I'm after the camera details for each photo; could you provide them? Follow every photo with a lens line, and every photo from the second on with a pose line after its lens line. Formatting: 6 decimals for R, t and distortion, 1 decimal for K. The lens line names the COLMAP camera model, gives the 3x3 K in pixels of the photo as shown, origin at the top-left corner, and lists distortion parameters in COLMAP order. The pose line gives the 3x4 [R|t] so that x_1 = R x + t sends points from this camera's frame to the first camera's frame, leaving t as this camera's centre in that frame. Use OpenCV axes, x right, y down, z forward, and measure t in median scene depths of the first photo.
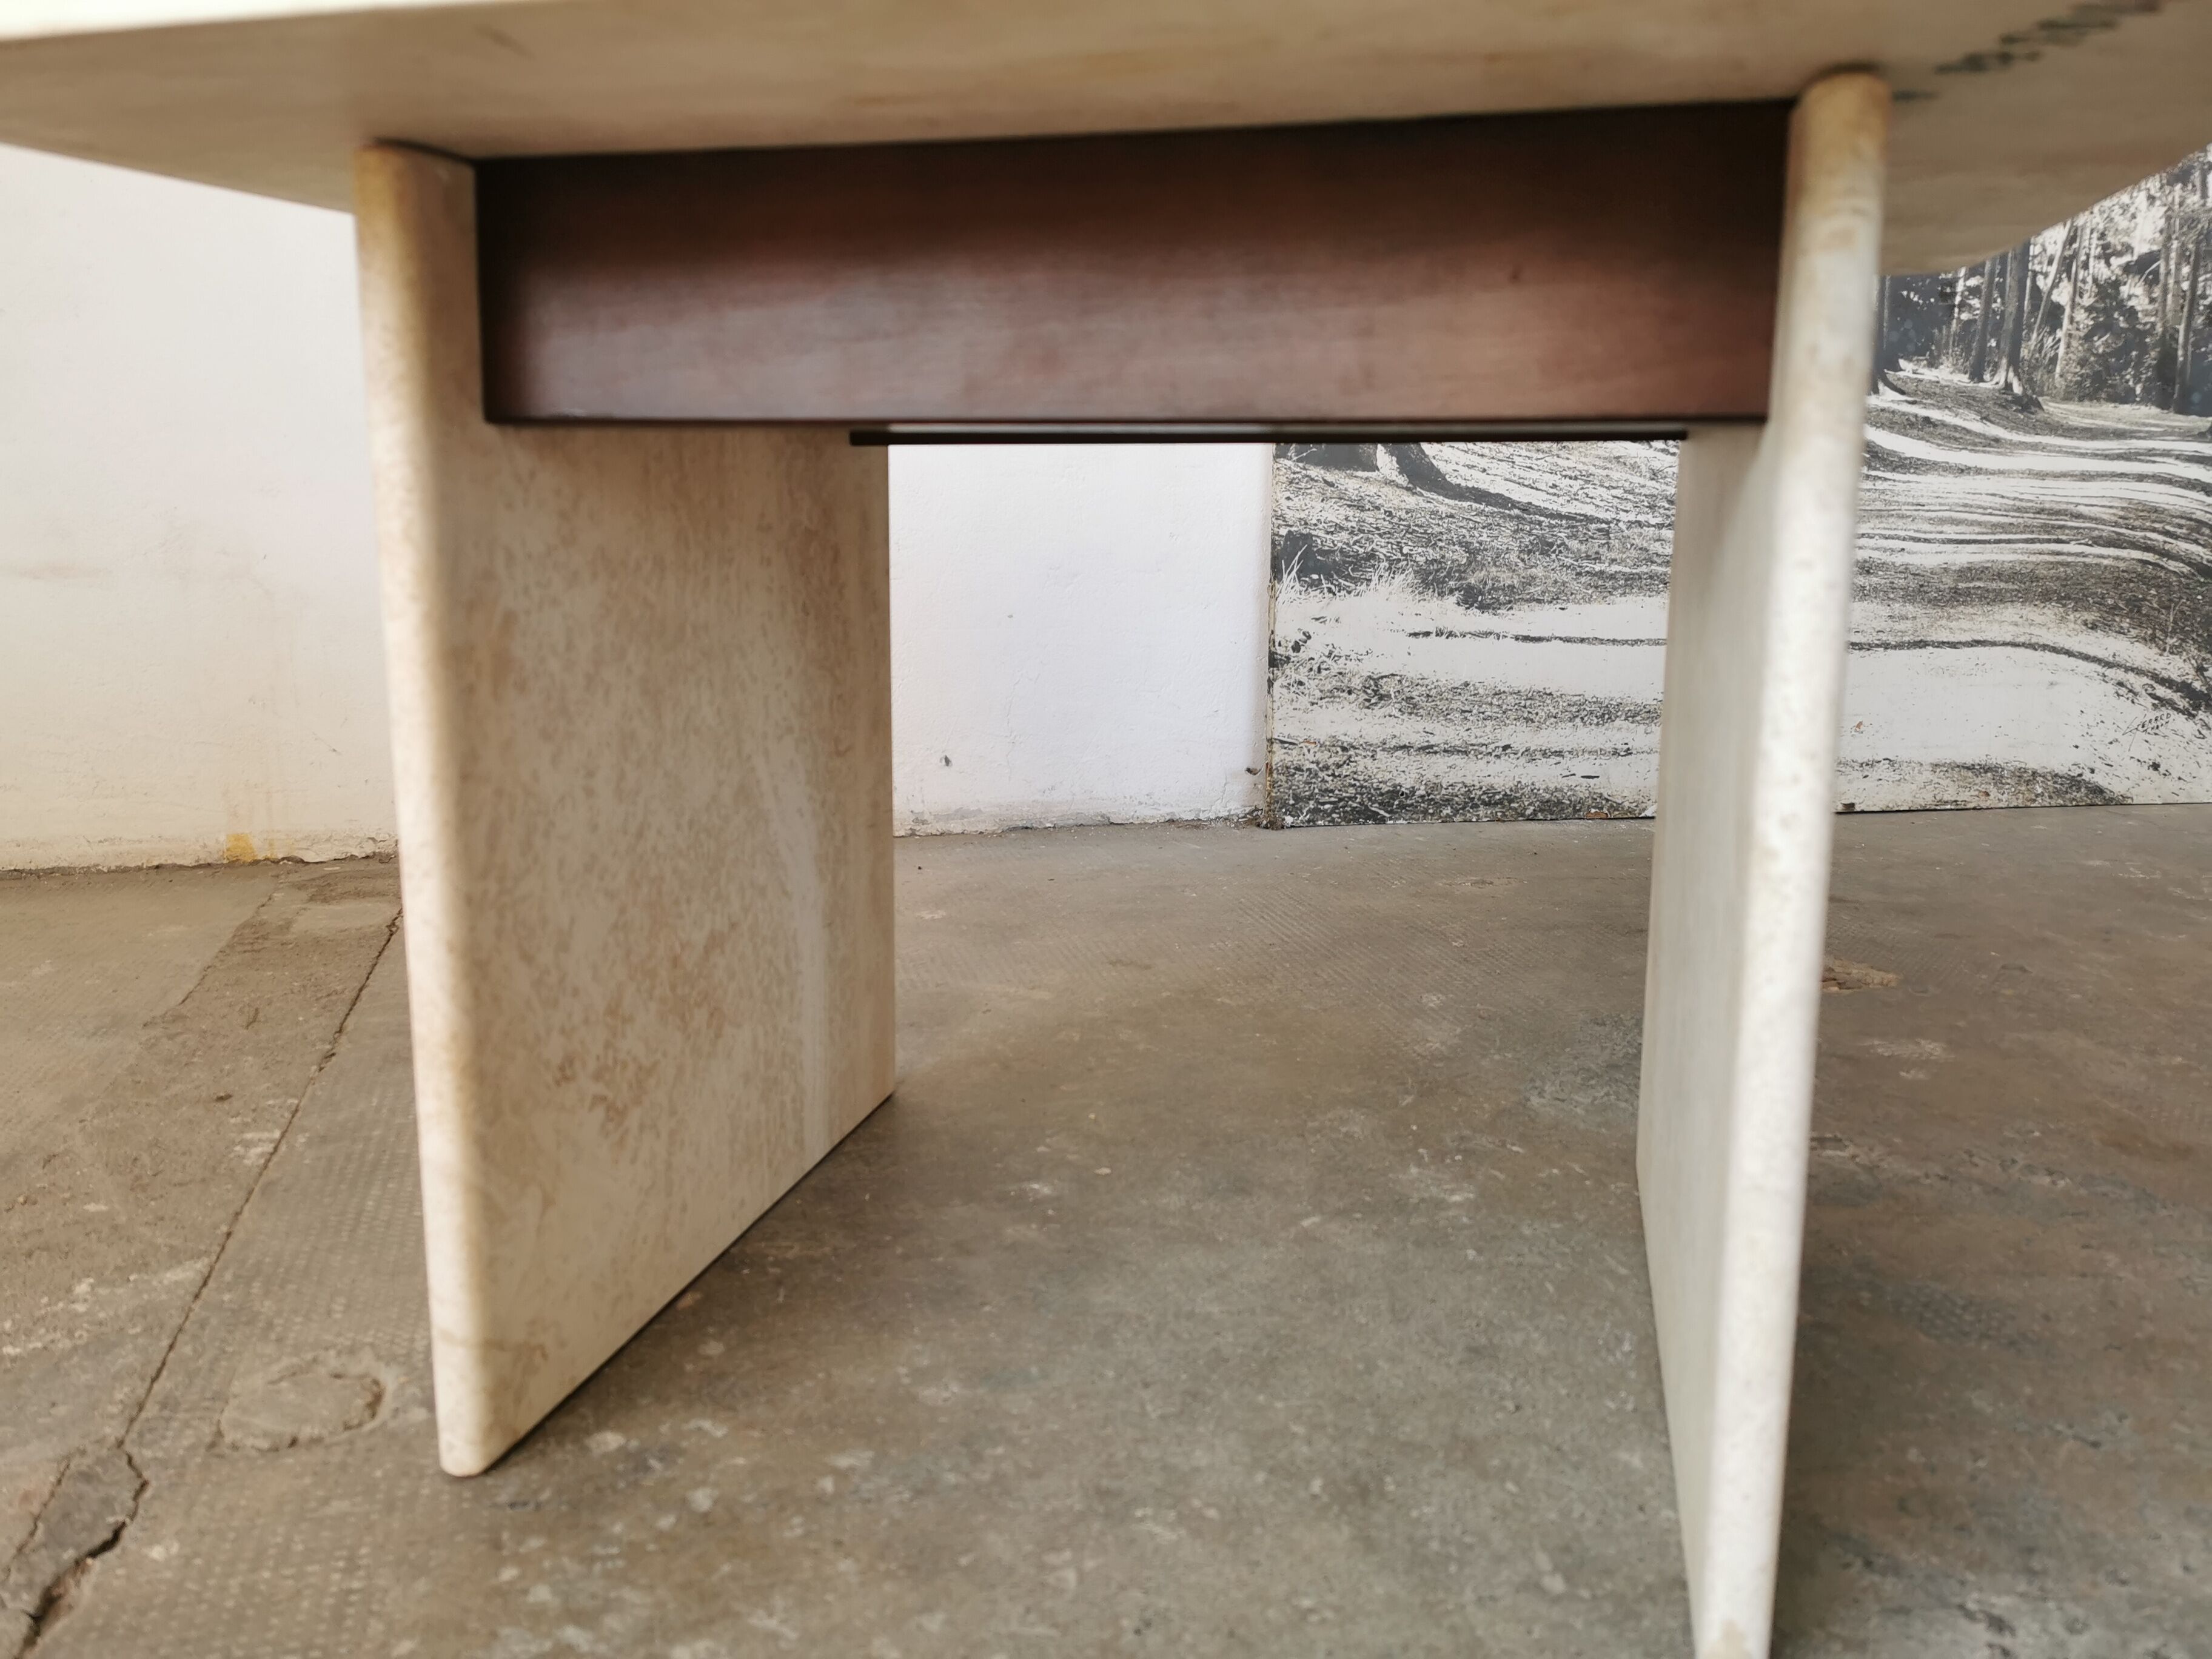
lens RADIAL K [[1704.2, 0, 1121.3], [0, 1704.2, 829.1], [0, 0, 1]] dist [0.054418, -0.084497]
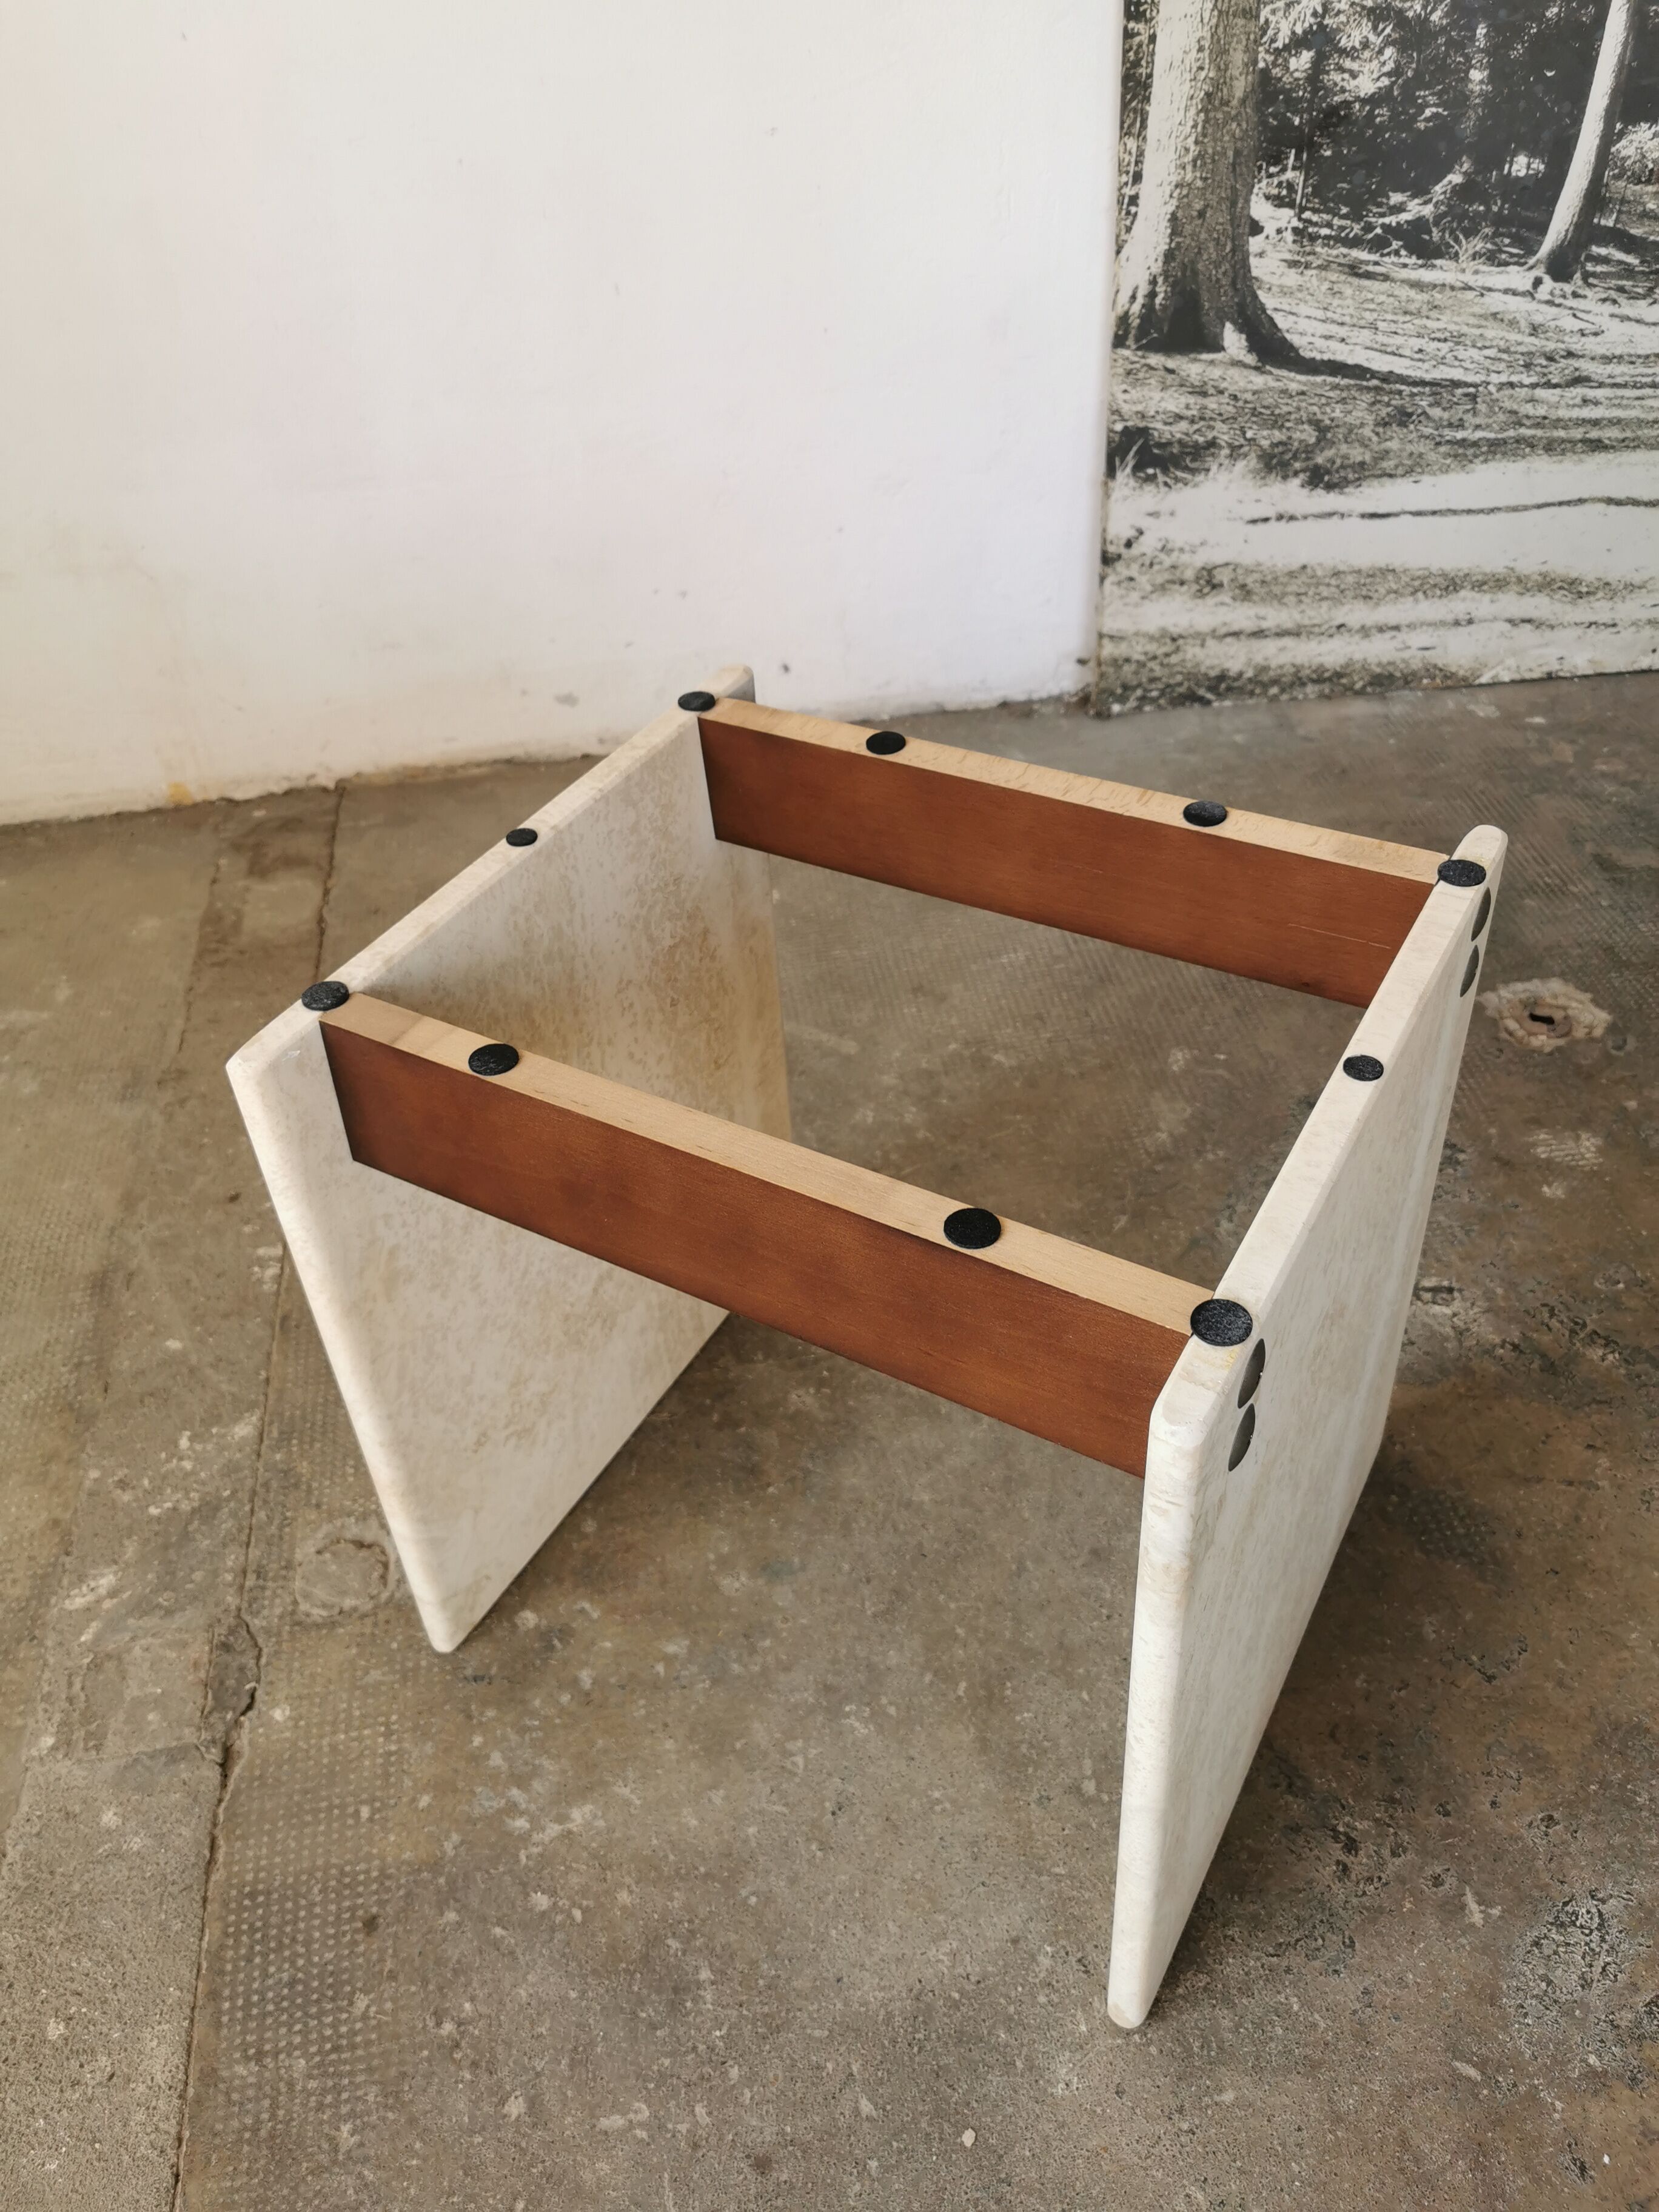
lens RADIAL K [[1704.2, 0, 842.2], [0, 1704.2, 1115.8], [0, 0, 1]] dist [0.054418, -0.084497]
pose [[0.992686, 0.025785, -0.117936, 0.071433], [0.034677, 0.874846, 0.483158, -0.343779], [0.115634, -0.483714, 0.867554, -0.054692]]
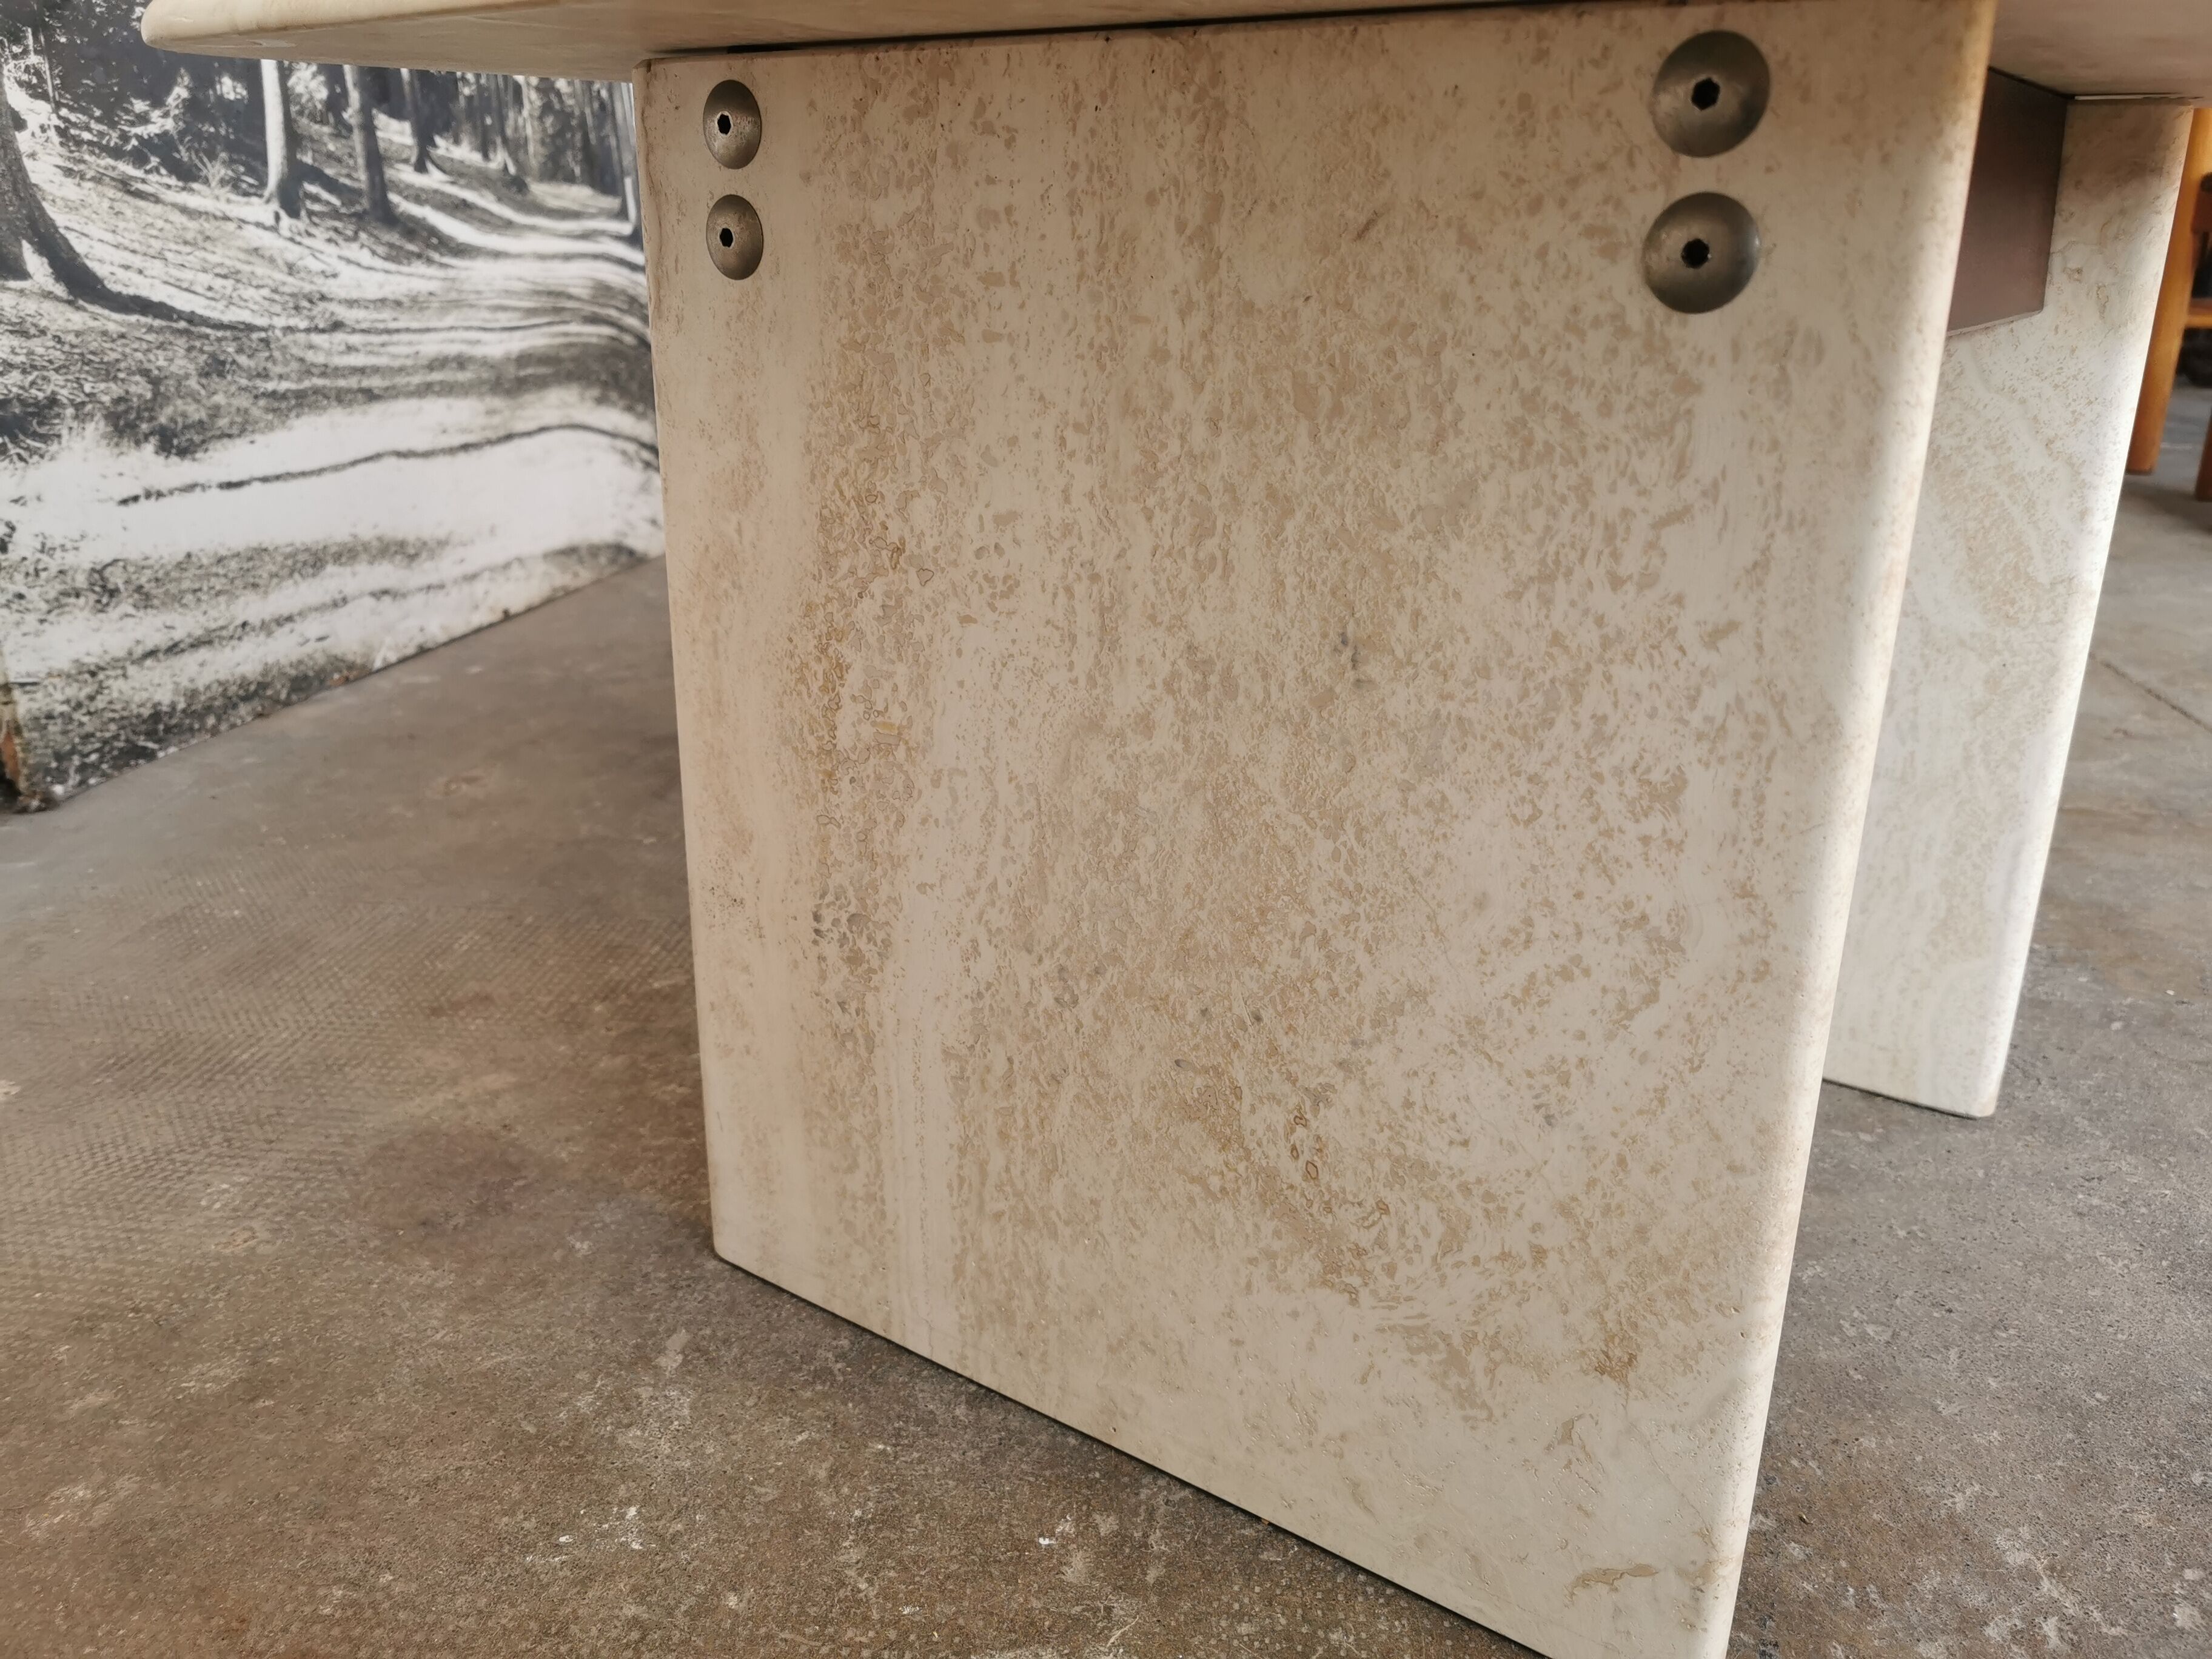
lens RADIAL K [[1704.2, 0, 1113.0], [0, 1704.2, 836.7], [0, 0, 1]] dist [0.054418, -0.084497]
pose [[0.356981, -0.321805, 0.876930, -0.431410], [0.188593, 0.944282, 0.269748, -0.111052], [-0.914876, 0.069088, 0.397780, 0.368475]]
